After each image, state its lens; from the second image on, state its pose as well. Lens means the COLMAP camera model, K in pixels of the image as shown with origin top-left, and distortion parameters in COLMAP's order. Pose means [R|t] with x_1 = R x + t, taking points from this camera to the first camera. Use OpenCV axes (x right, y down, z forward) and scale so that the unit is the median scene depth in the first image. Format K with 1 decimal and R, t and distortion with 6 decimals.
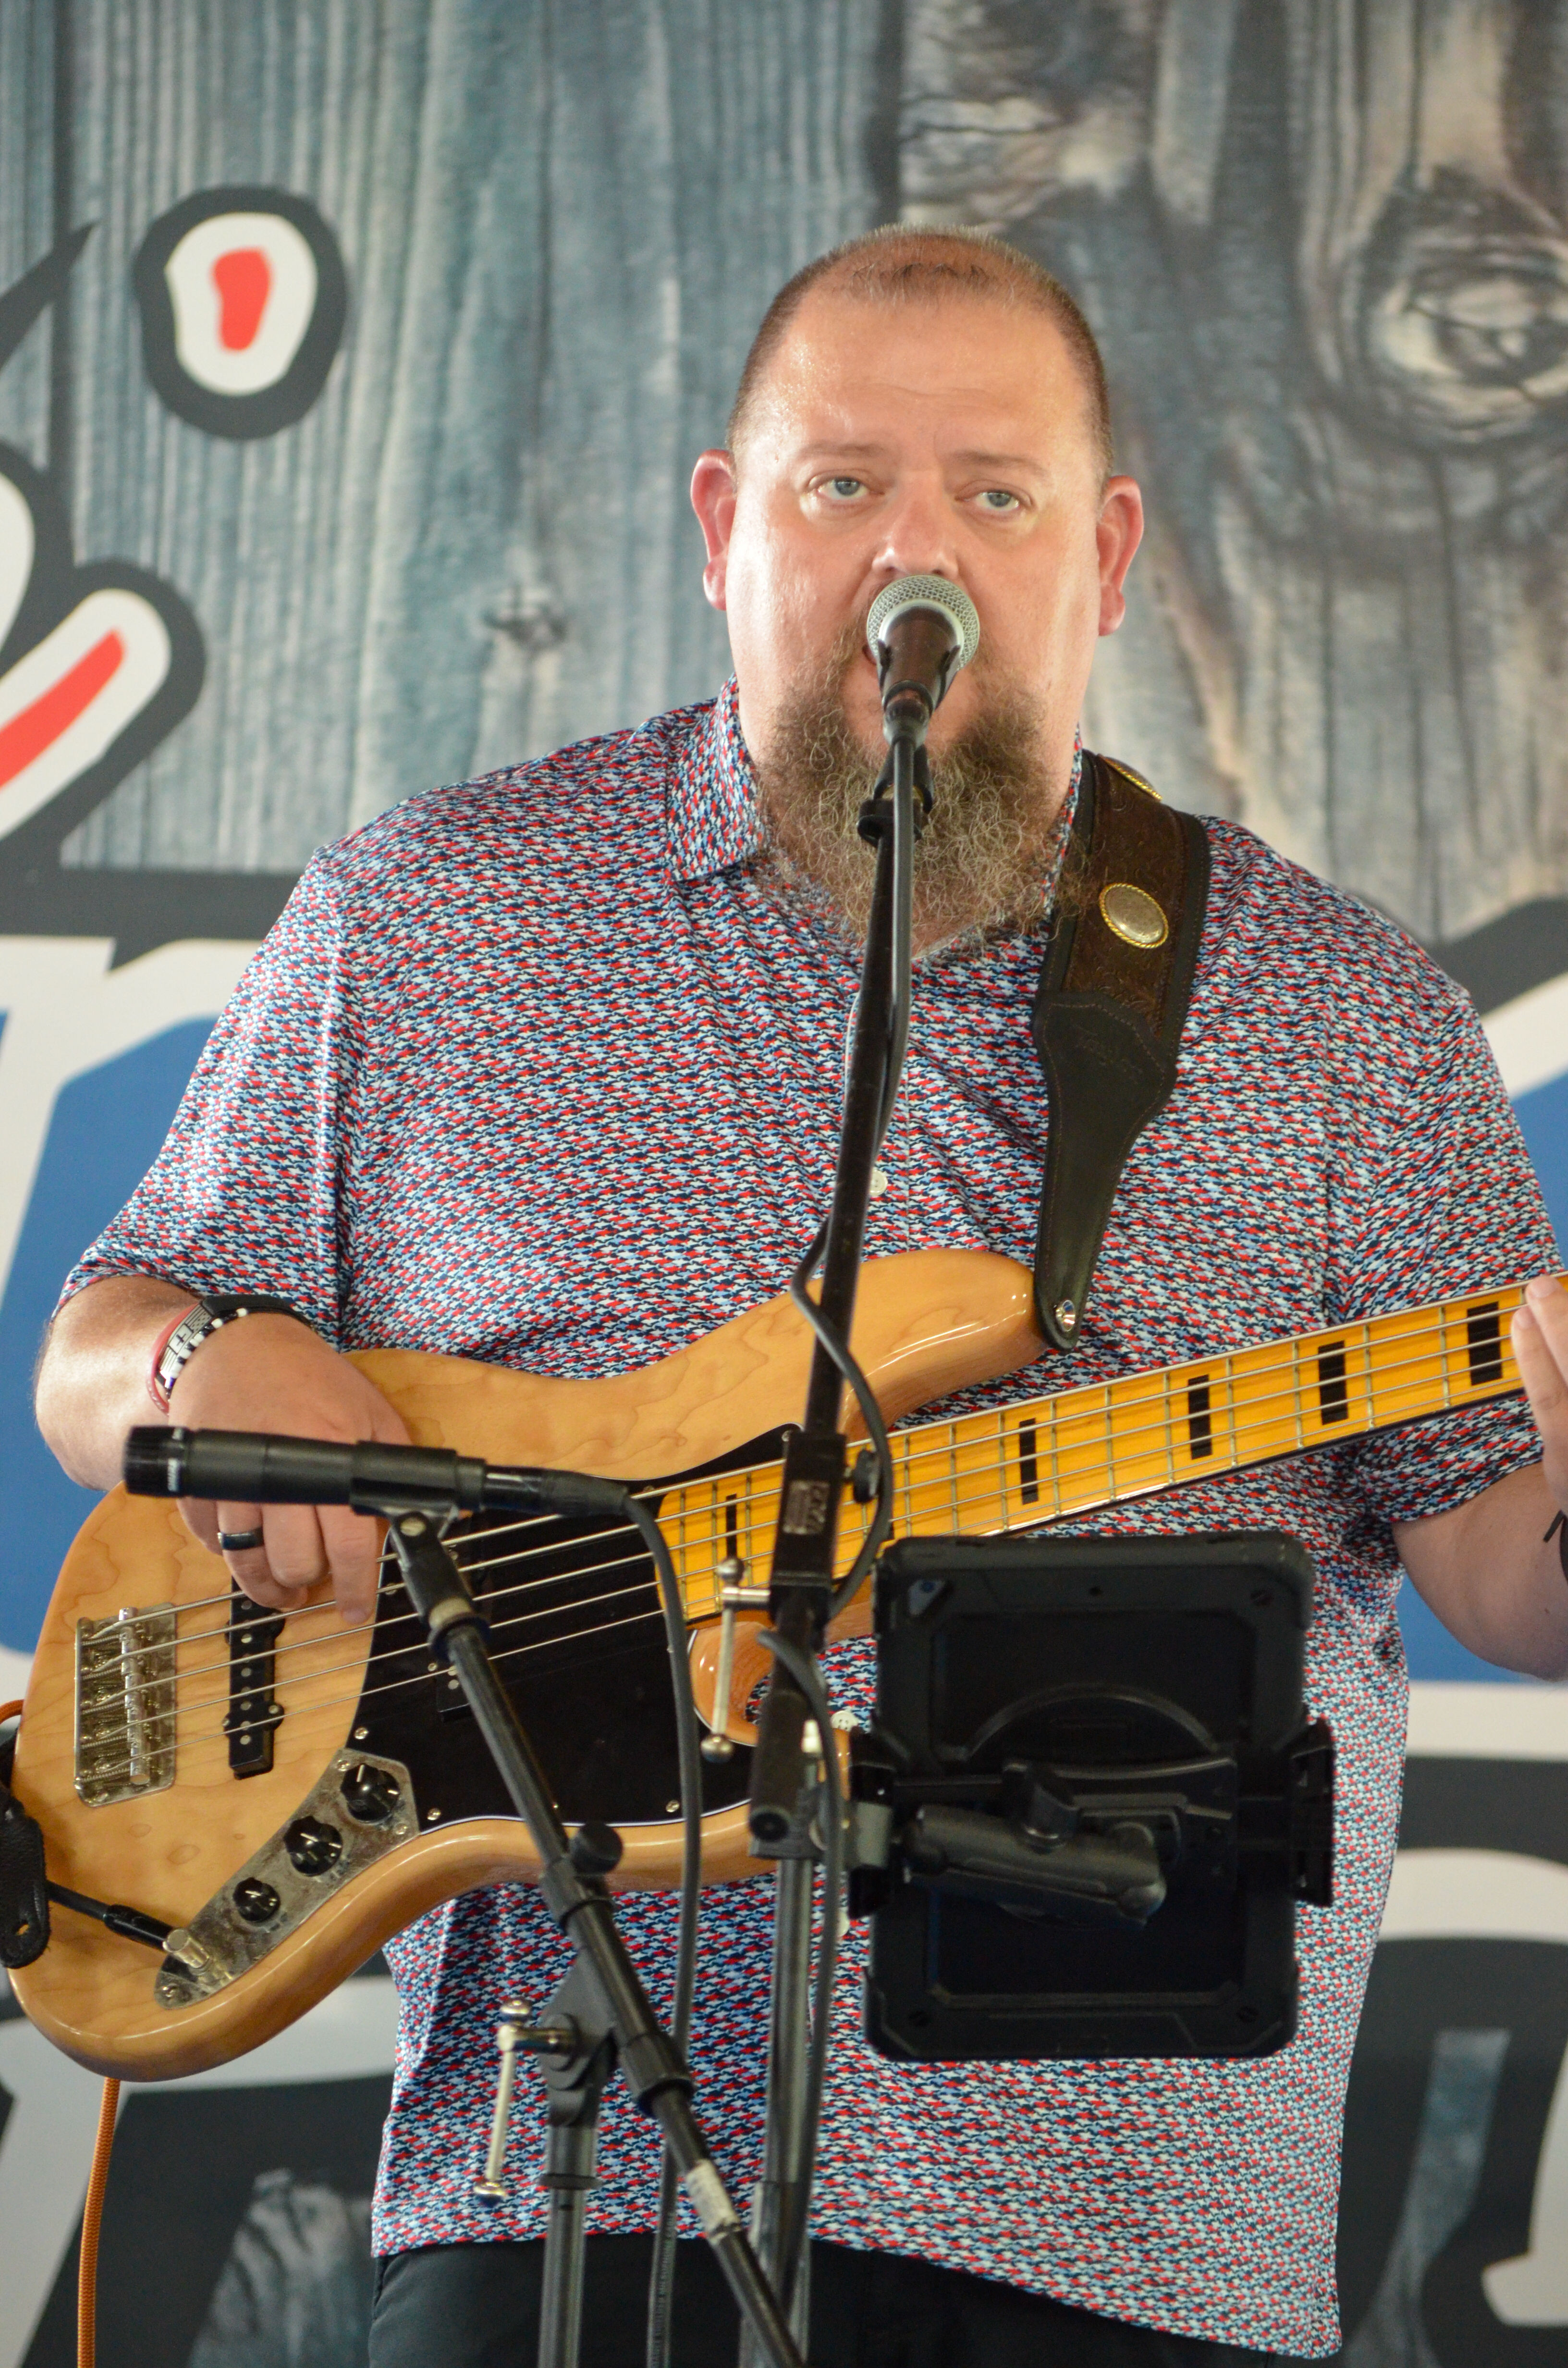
lens RADIAL K [[15166.3, 0, 783.4], [0, 15166.3, 1181.9], [0, 0, 1]] dist [1.327375, 0.000000]
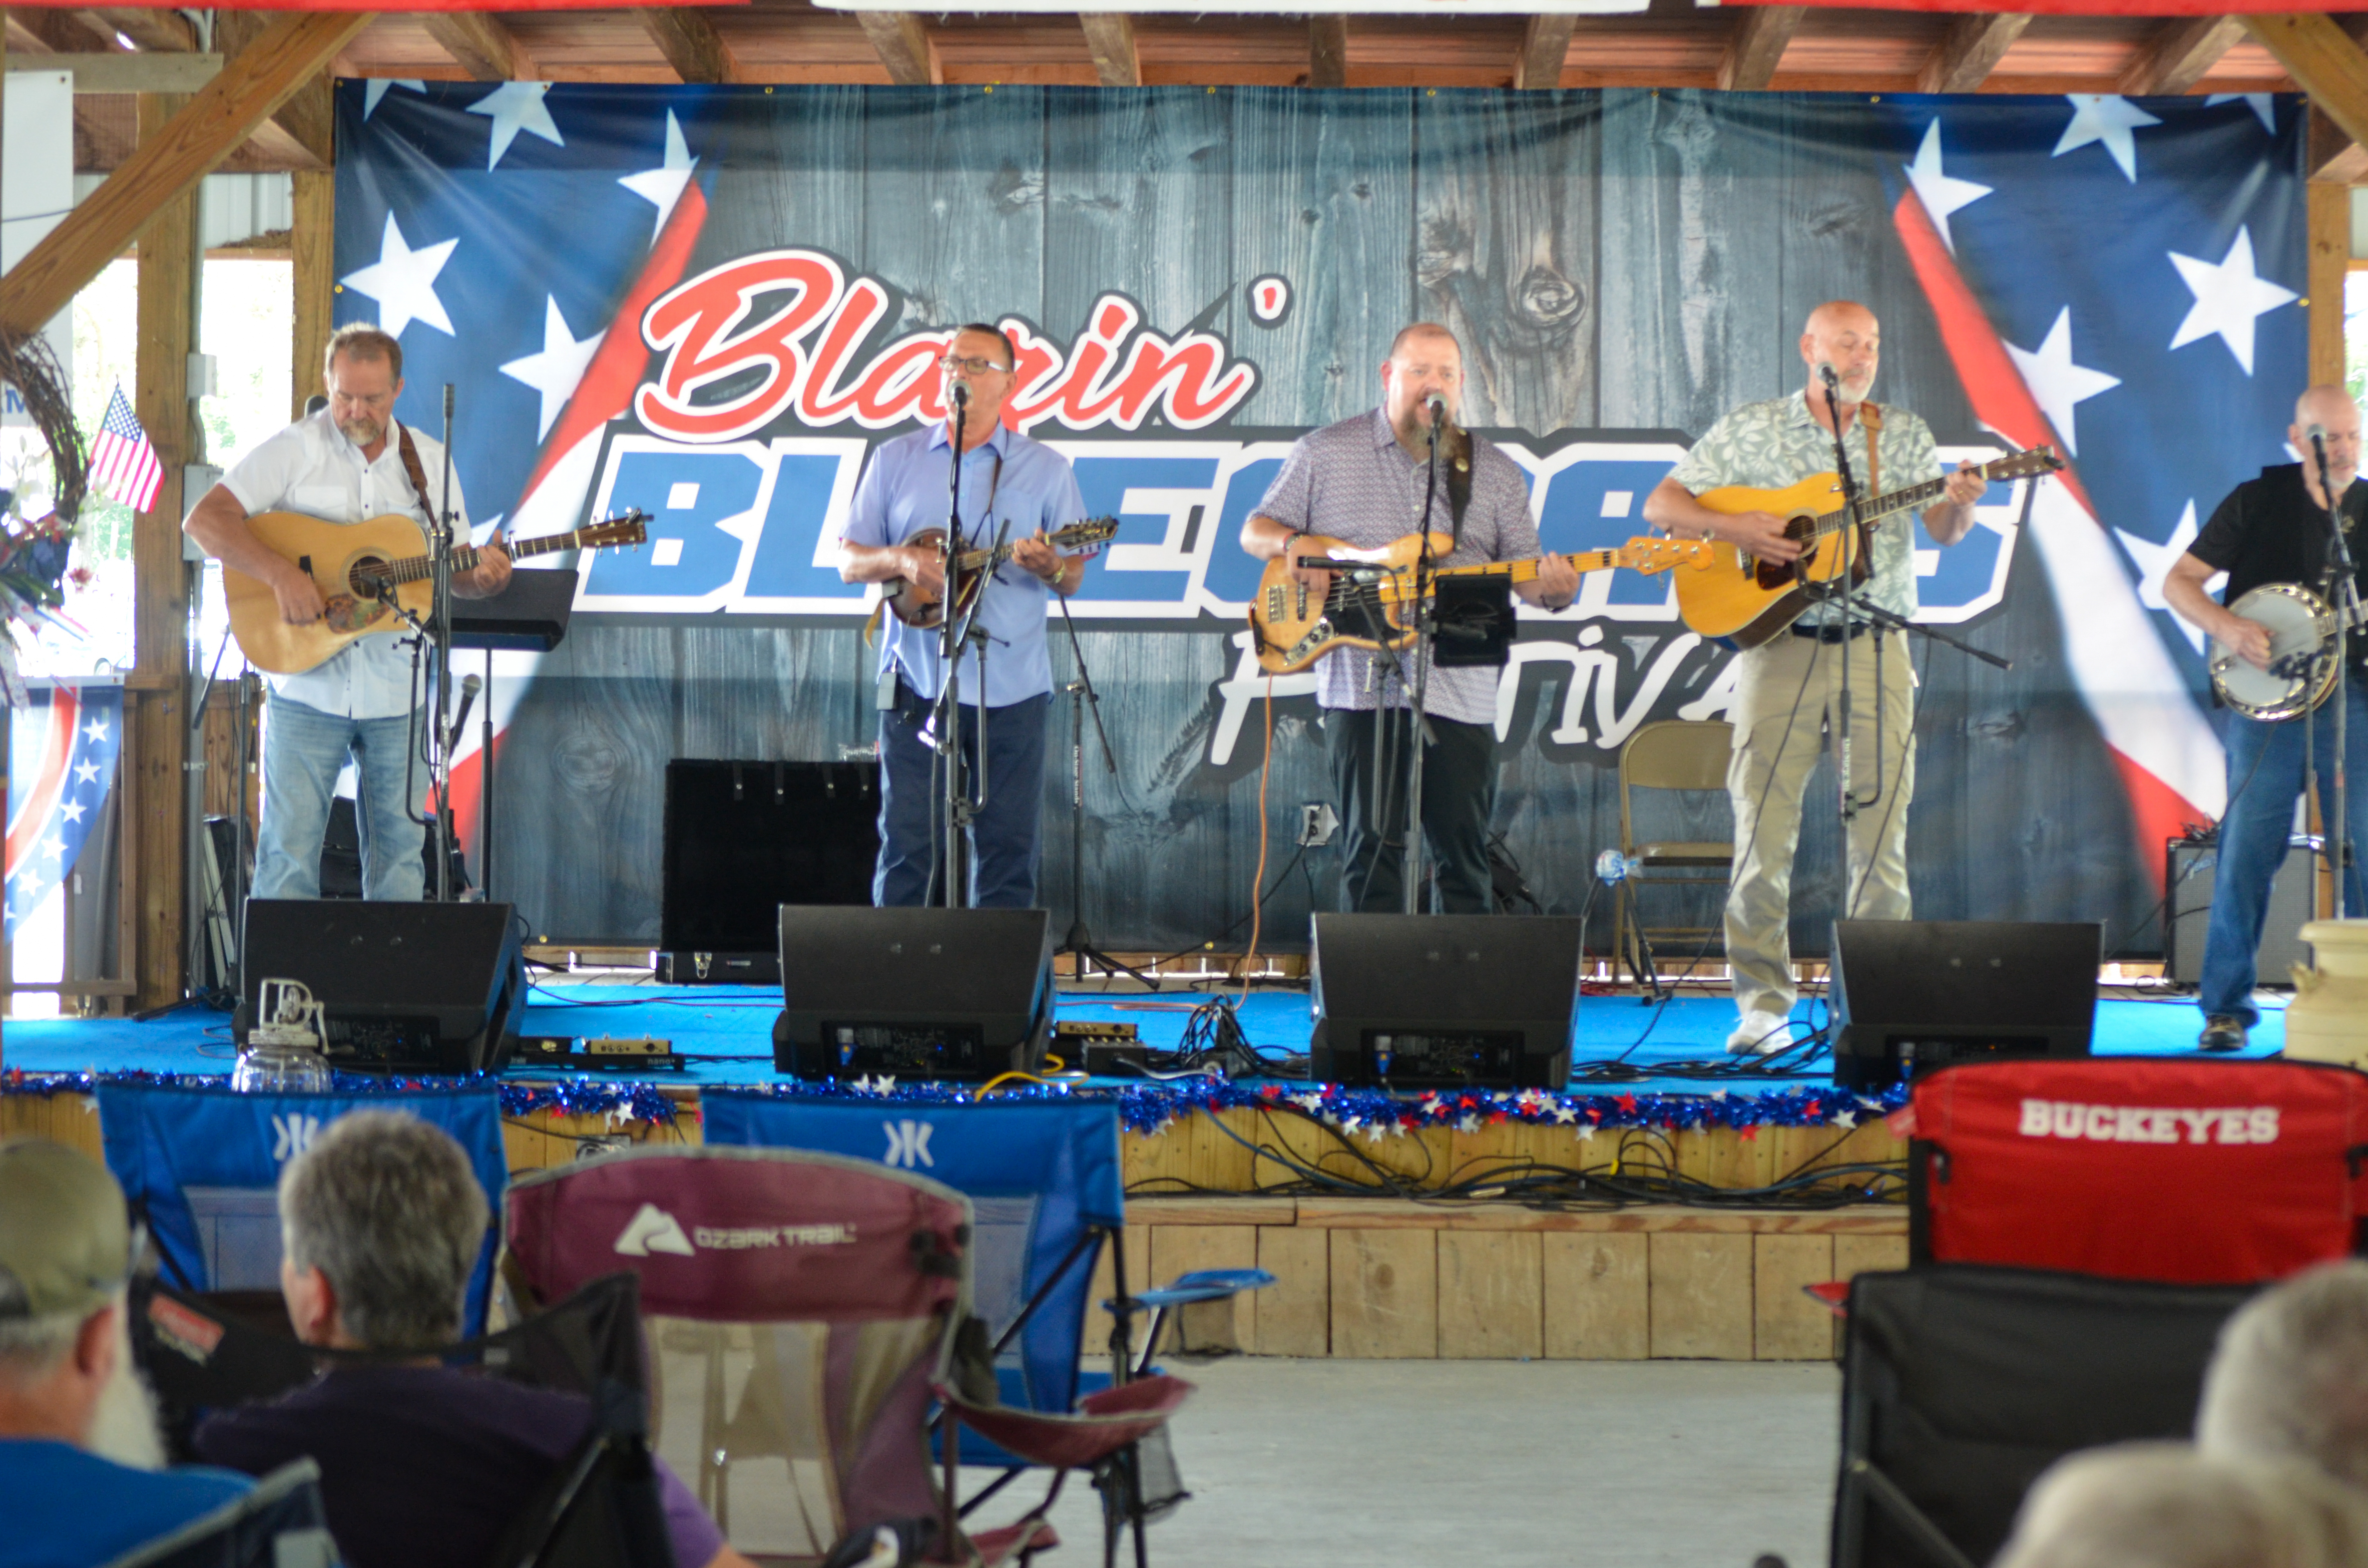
lens RADIAL K [[6145.0, 0, 1181.7], [0, 6145.0, 779.1], [0, 0, 1]] dist [-0.678016, 0.000000]
pose [[0.999709, -0.011182, -0.021373, -0.024457], [0.012395, 0.998270, 0.057482, -0.020529], [0.020693, -0.057730, 0.998118, -0.793069]]
